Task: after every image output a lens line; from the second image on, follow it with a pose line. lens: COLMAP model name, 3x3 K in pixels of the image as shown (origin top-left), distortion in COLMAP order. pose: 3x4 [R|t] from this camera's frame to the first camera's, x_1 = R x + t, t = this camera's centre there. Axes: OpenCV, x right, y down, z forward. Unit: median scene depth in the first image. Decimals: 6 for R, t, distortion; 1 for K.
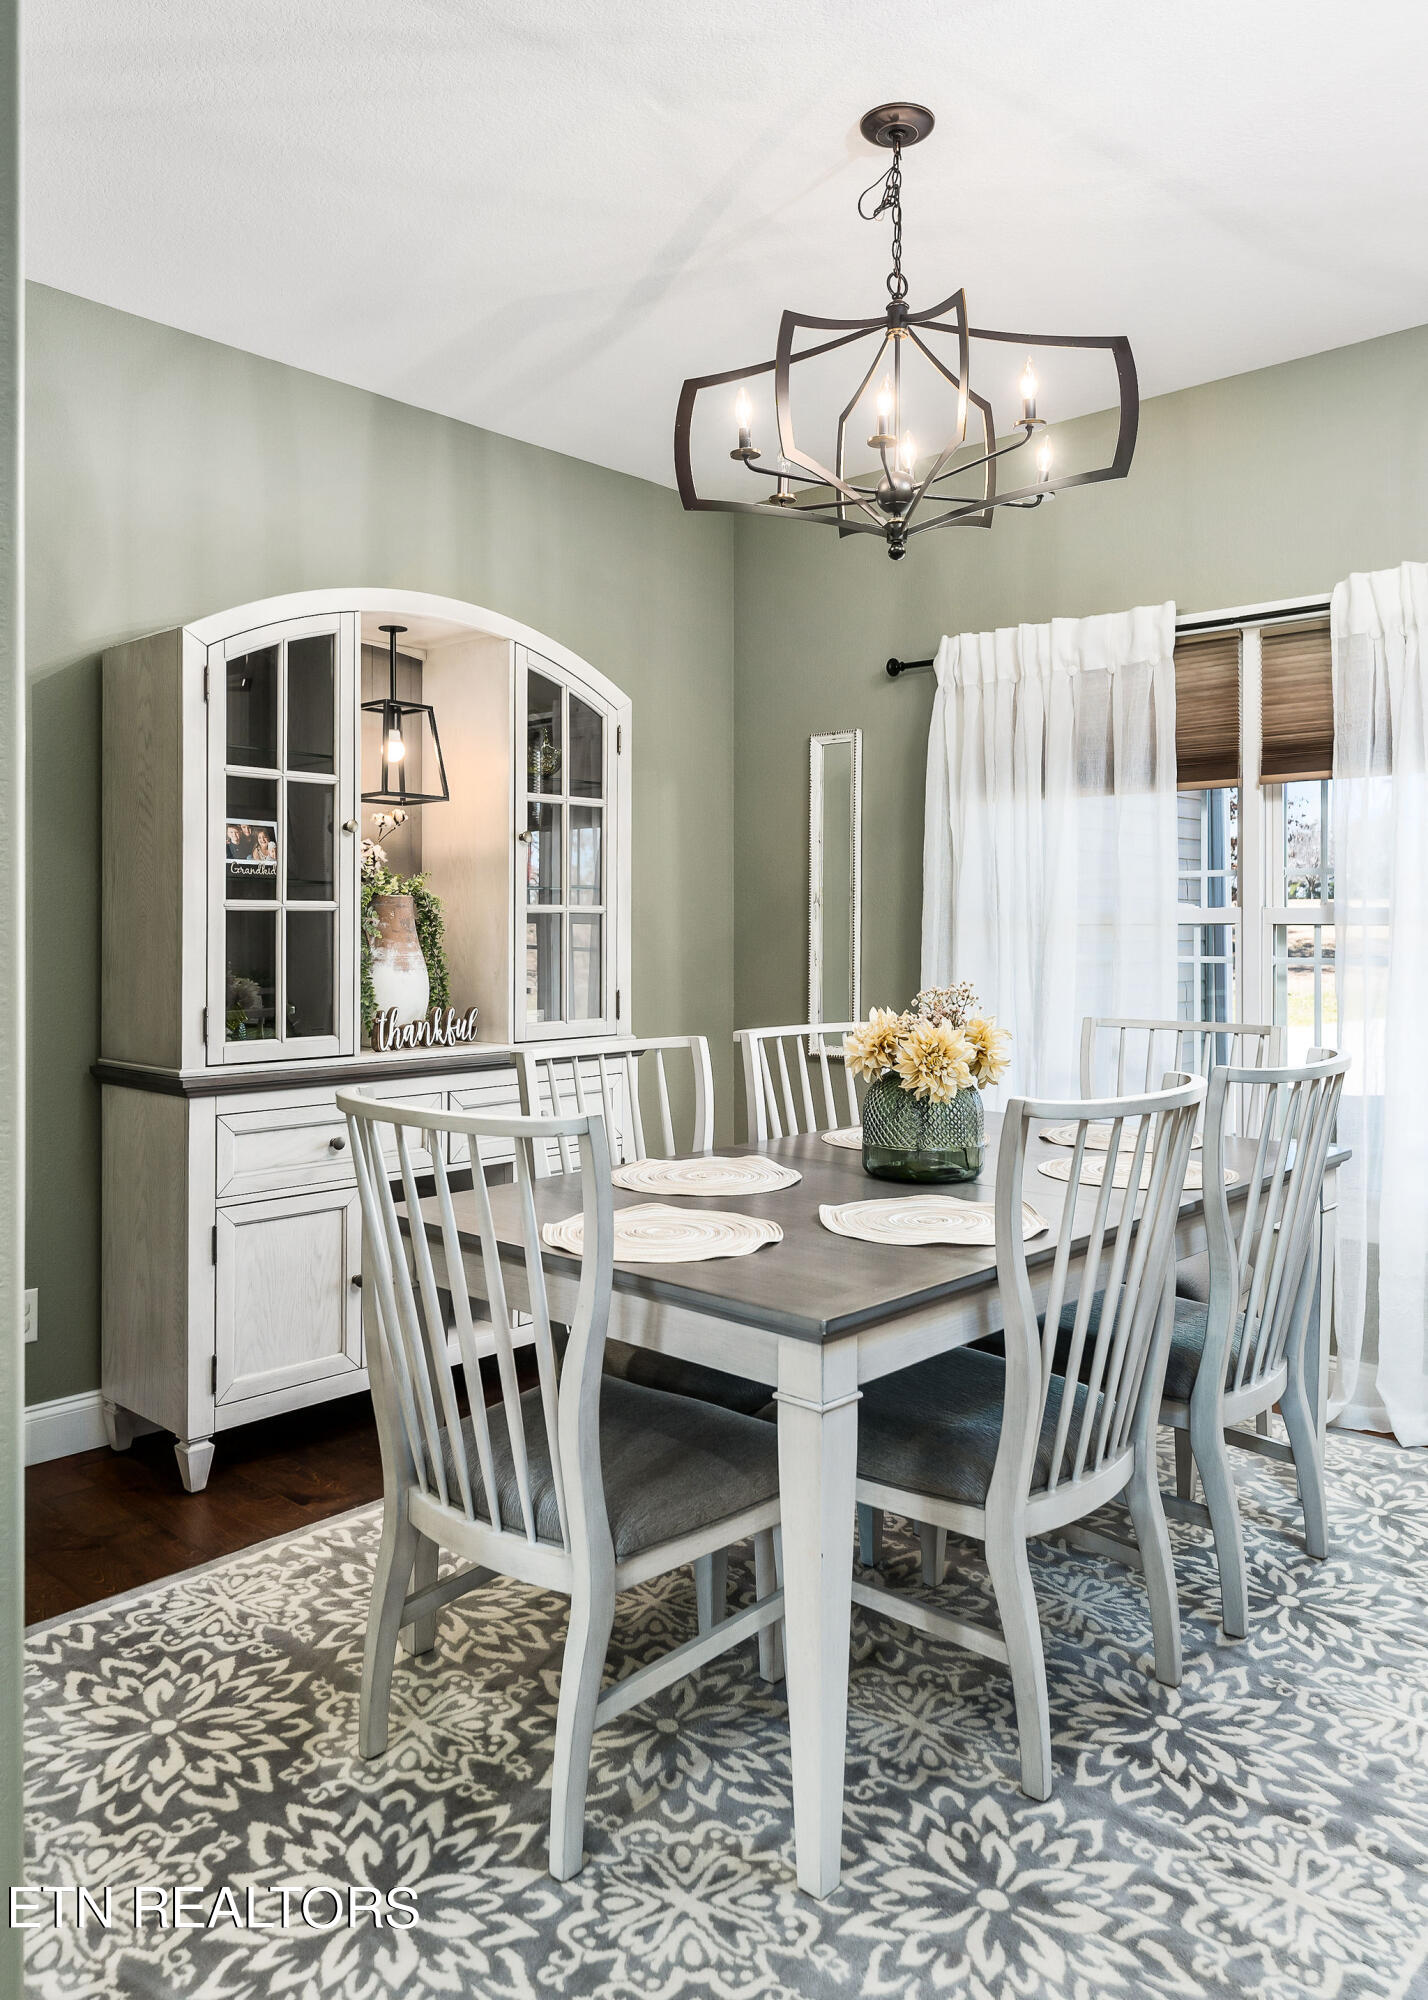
lens RADIAL K [[1310.4, 0, 714.0], [0, 1310.4, 1000.0], [0, 0, 1]] dist [-0.048260, 0.000021]
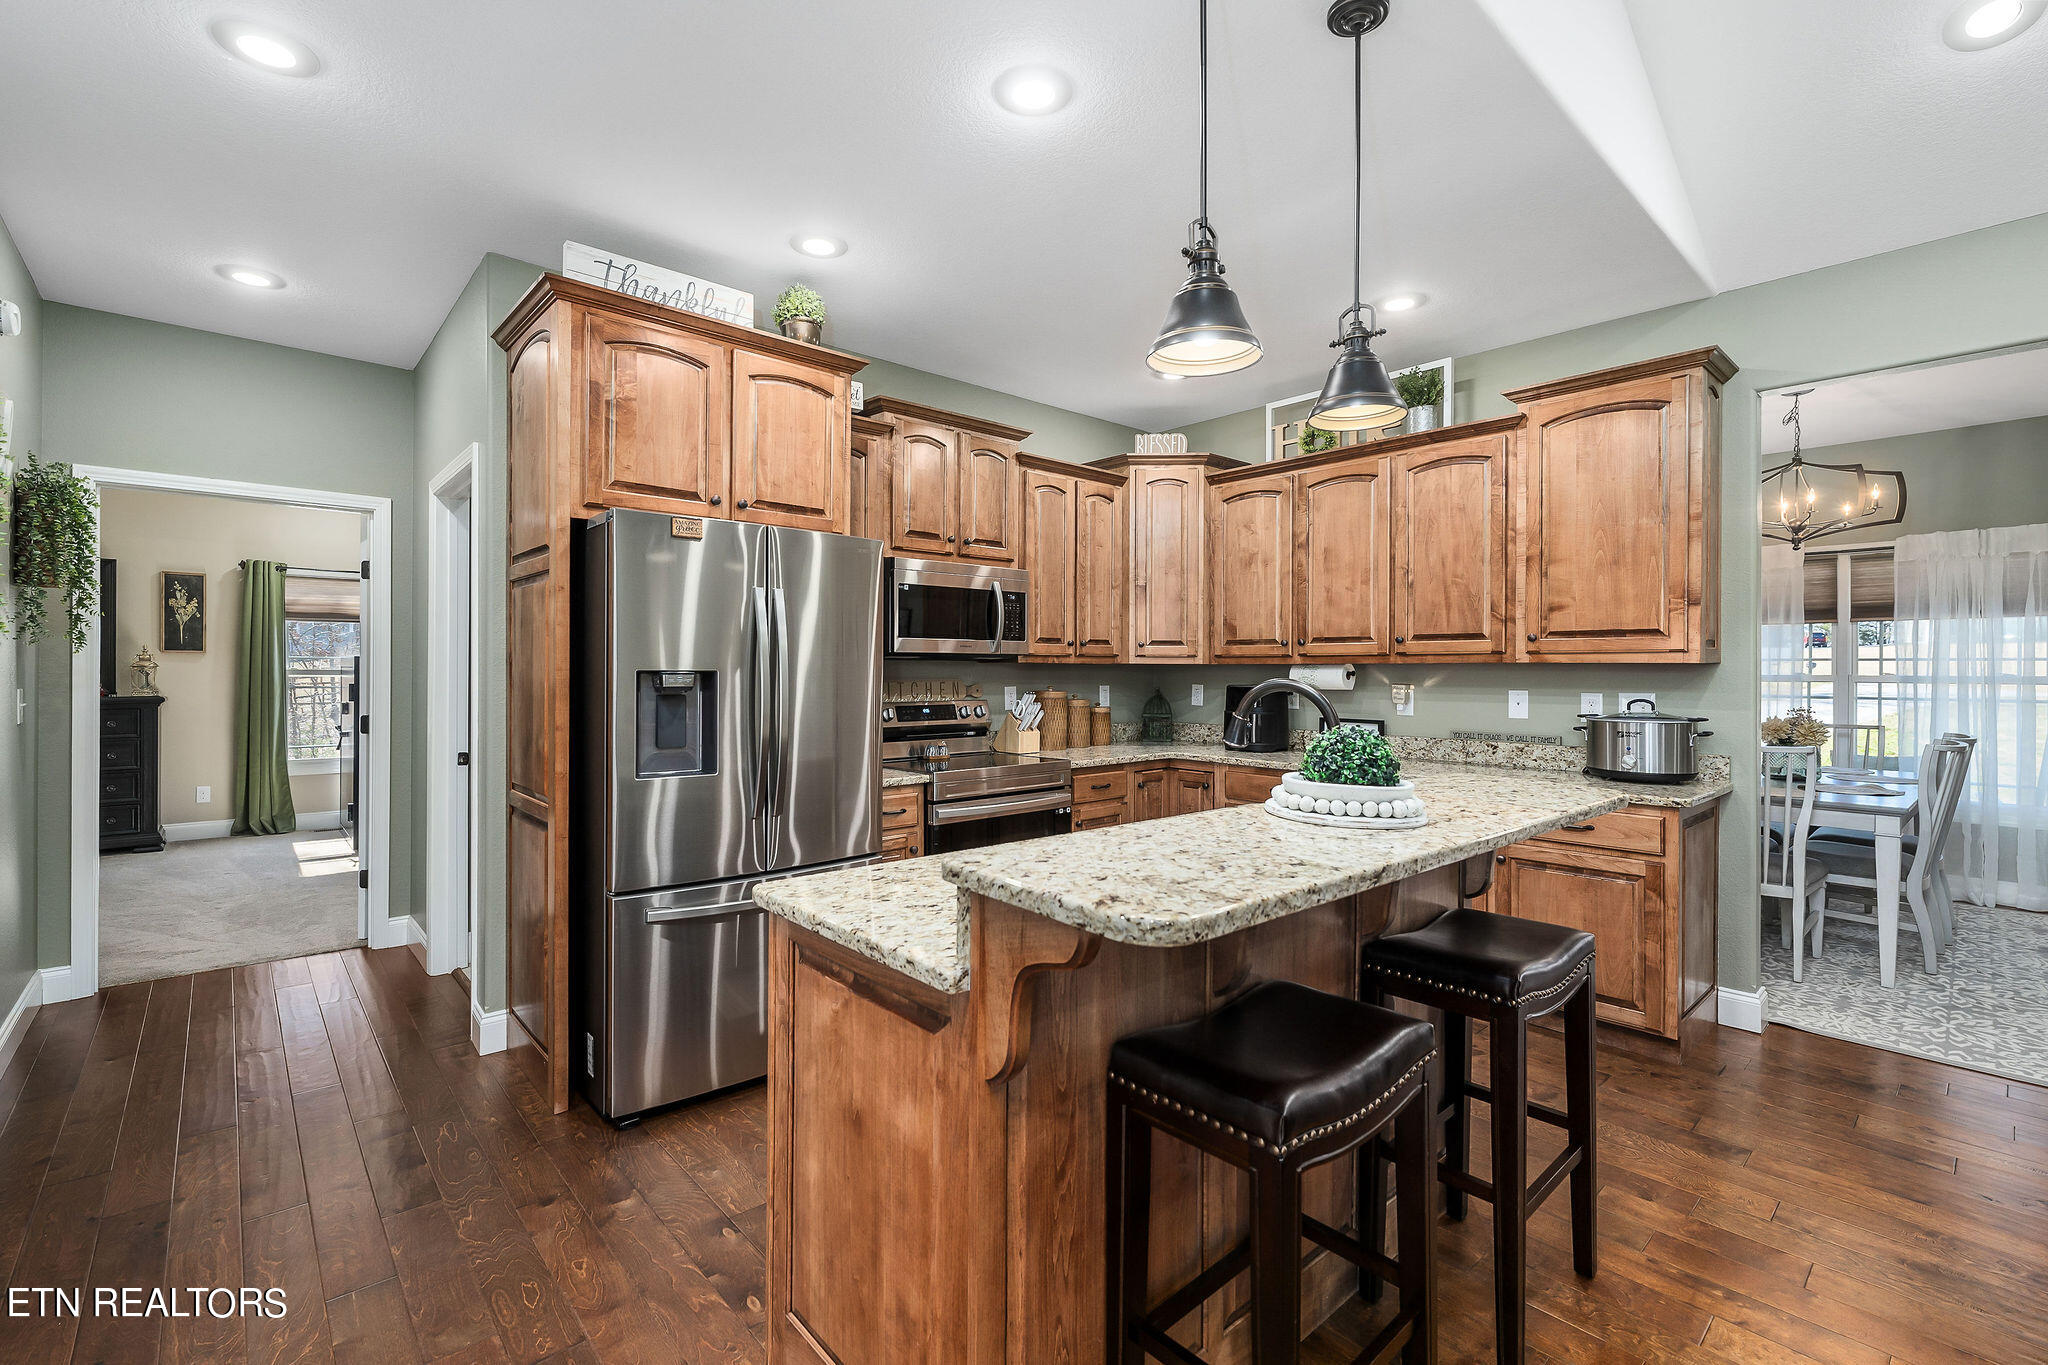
lens RADIAL K [[890.2, 0, 1022.2], [0, 890.2, 671.5], [0, 0, 1]] dist [-0.002418, -0.000319]
pose [[0.996447, 0.002513, -0.084187, -0.915140], [-0.007309, 0.998364, -0.056708, 0.023567], [0.083907, 0.057122, 0.994835, -0.694404]]
